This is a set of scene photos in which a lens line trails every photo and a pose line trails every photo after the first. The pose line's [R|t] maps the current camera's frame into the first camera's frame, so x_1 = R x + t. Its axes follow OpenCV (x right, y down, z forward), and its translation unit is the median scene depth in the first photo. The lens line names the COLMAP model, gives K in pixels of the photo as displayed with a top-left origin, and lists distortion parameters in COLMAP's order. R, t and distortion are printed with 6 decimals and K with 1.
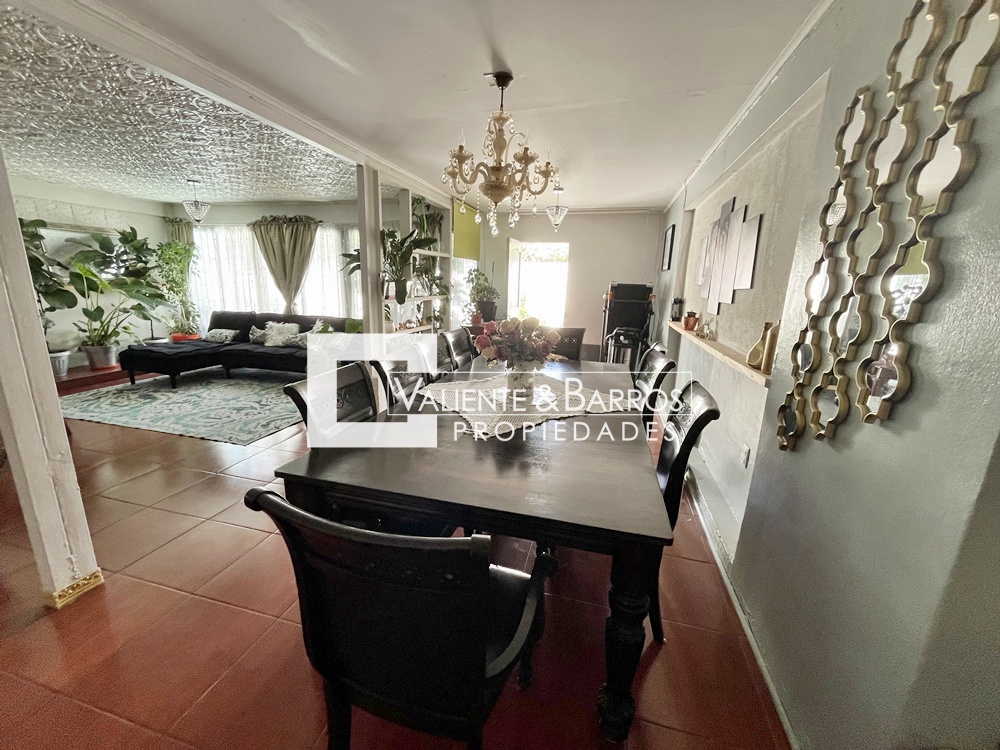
lens RADIAL K [[403.4, 0, 497.1], [0, 403.4, 375.1], [0, 0, 1]] dist [-0.000479, 0.000199]
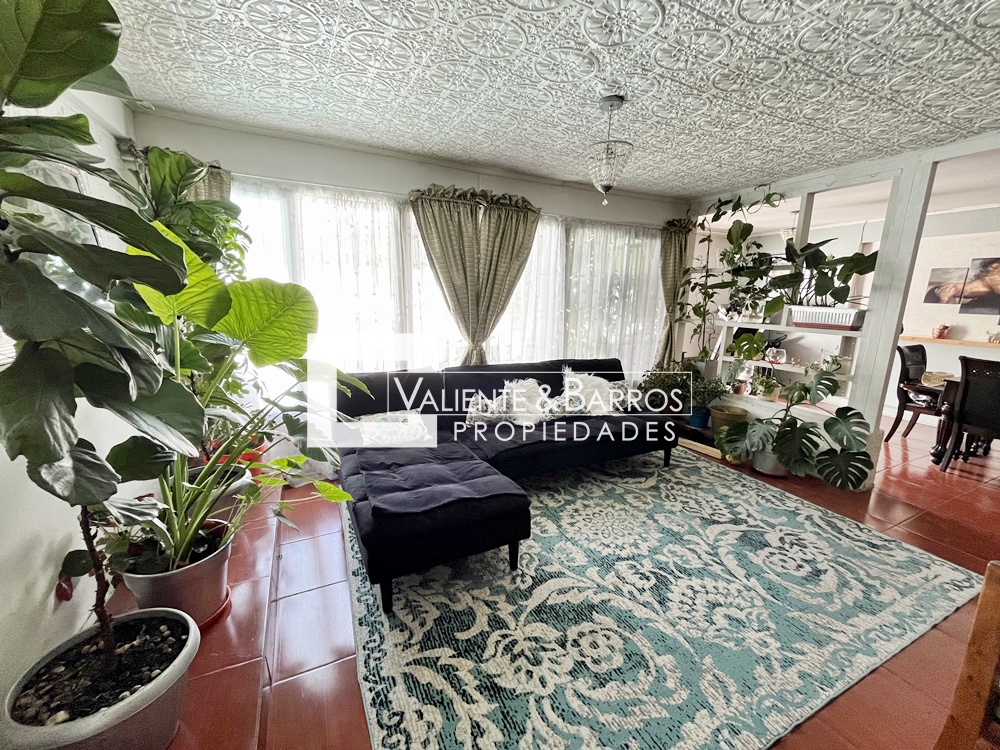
lens RADIAL K [[403.4, 0, 499.8], [0, 403.4, 371.8], [0, 0, 1]] dist [-0.000479, 0.000199]
pose [[0.759681, -0.135747, 0.635969, -1.186354], [0.147115, 0.988491, 0.035261, -0.214470], [-0.633436, 0.066773, 0.770909, 0.748225]]
